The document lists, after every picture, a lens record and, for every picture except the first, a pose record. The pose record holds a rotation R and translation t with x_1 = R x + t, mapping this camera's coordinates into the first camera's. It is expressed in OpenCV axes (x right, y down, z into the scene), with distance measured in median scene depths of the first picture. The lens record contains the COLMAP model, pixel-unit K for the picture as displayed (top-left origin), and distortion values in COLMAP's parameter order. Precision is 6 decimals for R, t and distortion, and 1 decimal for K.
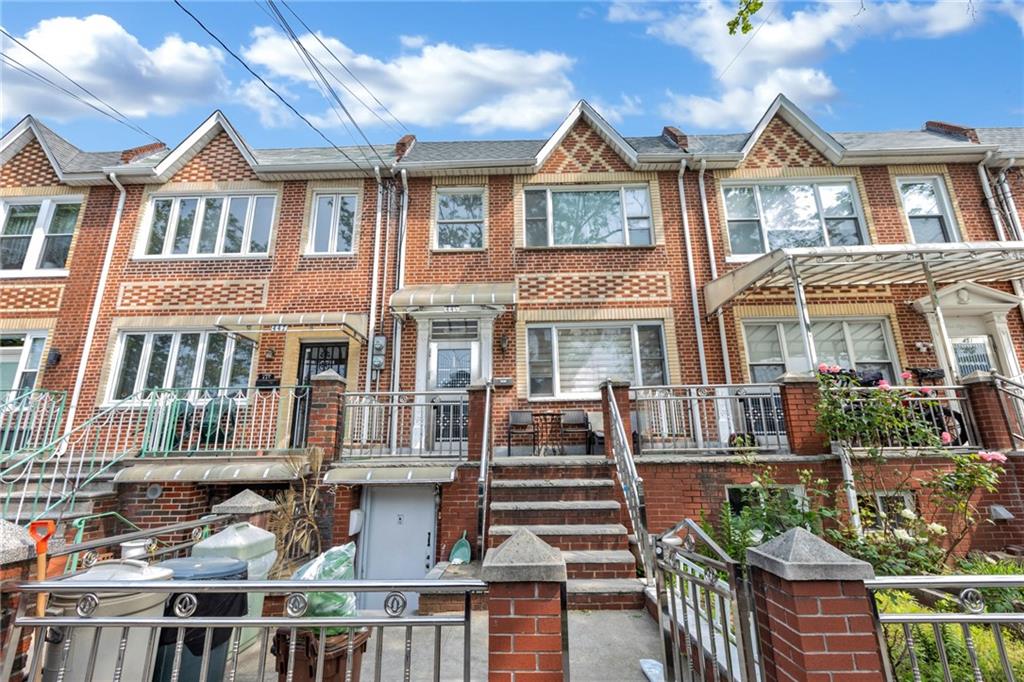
lens RADIAL K [[452.9, 0, 508.1], [0, 452.9, 344.4], [0, 0, 1]] dist [-0.000820, 0.000253]
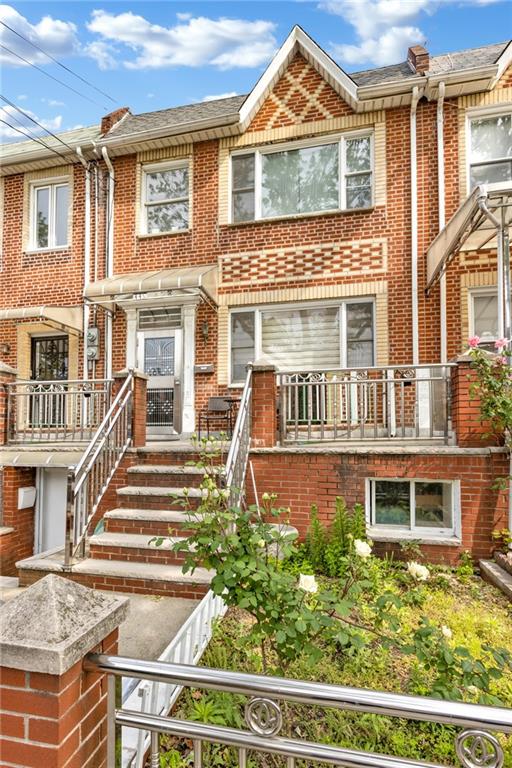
lens RADIAL K [[400.2, 0, 241.7], [0, 400.2, 427.6], [0, 0, 1]] dist [0.001635, -0.000727]
pose [[0.979281, 0.007561, -0.202367, 0.241249], [0.037968, 0.974727, 0.220151, 0.015804], [0.198917, -0.223273, 0.954244, 0.124881]]
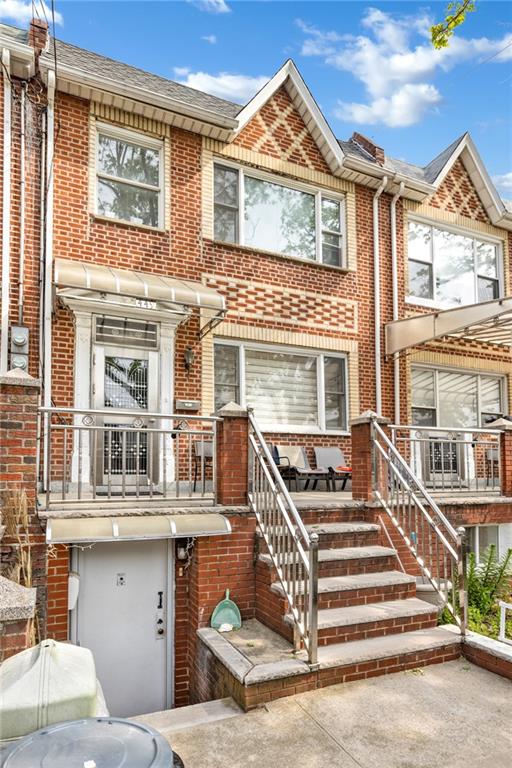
lens RADIAL K [[445.2, 0, 239.5], [0, 445.2, 464.6], [0, 0, 1]] dist [0.002027, -0.001279]
pose [[0.912556, 0.024125, 0.408241, -0.243991], [-0.109694, 0.976117, 0.187520, 0.023699], [-0.393966, -0.215904, 0.893407, 0.193592]]
